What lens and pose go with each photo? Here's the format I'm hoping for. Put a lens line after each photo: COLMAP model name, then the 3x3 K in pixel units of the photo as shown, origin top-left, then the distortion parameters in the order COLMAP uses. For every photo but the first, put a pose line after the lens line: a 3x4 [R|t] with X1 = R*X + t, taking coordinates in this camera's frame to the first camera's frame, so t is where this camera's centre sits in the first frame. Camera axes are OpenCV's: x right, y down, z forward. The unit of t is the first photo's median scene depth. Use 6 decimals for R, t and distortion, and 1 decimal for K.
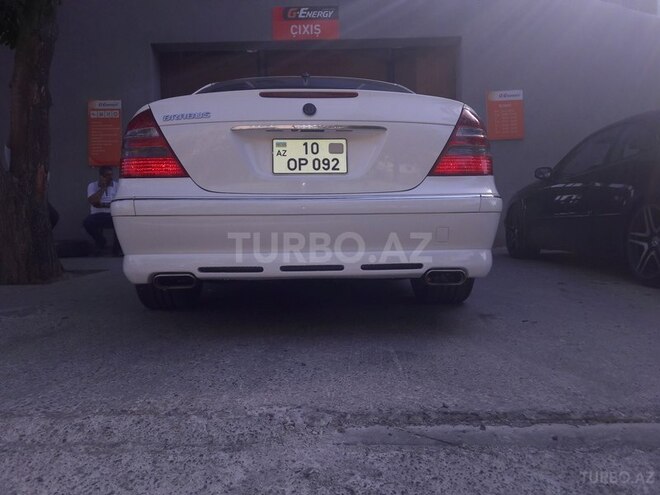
lens RADIAL K [[556.1, 0, 331.9], [0, 556.1, 248.1], [0, 0, 1]] dist [0.047671, -0.067576]
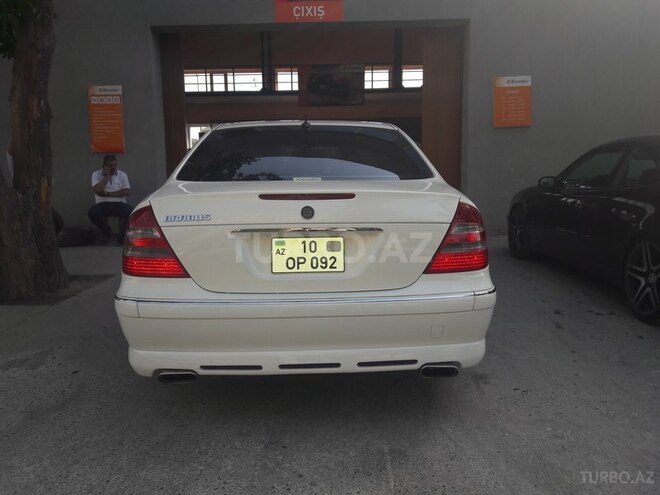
lens RADIAL K [[556.1, 0, 332.0], [0, 556.1, 247.2], [0, 0, 1]] dist [0.047671, -0.067576]
pose [[0.999949, 0.004237, -0.009214, 0.010539], [-0.003334, 0.995380, 0.095961, -0.208278], [0.009578, -0.095925, 0.995342, -0.009946]]
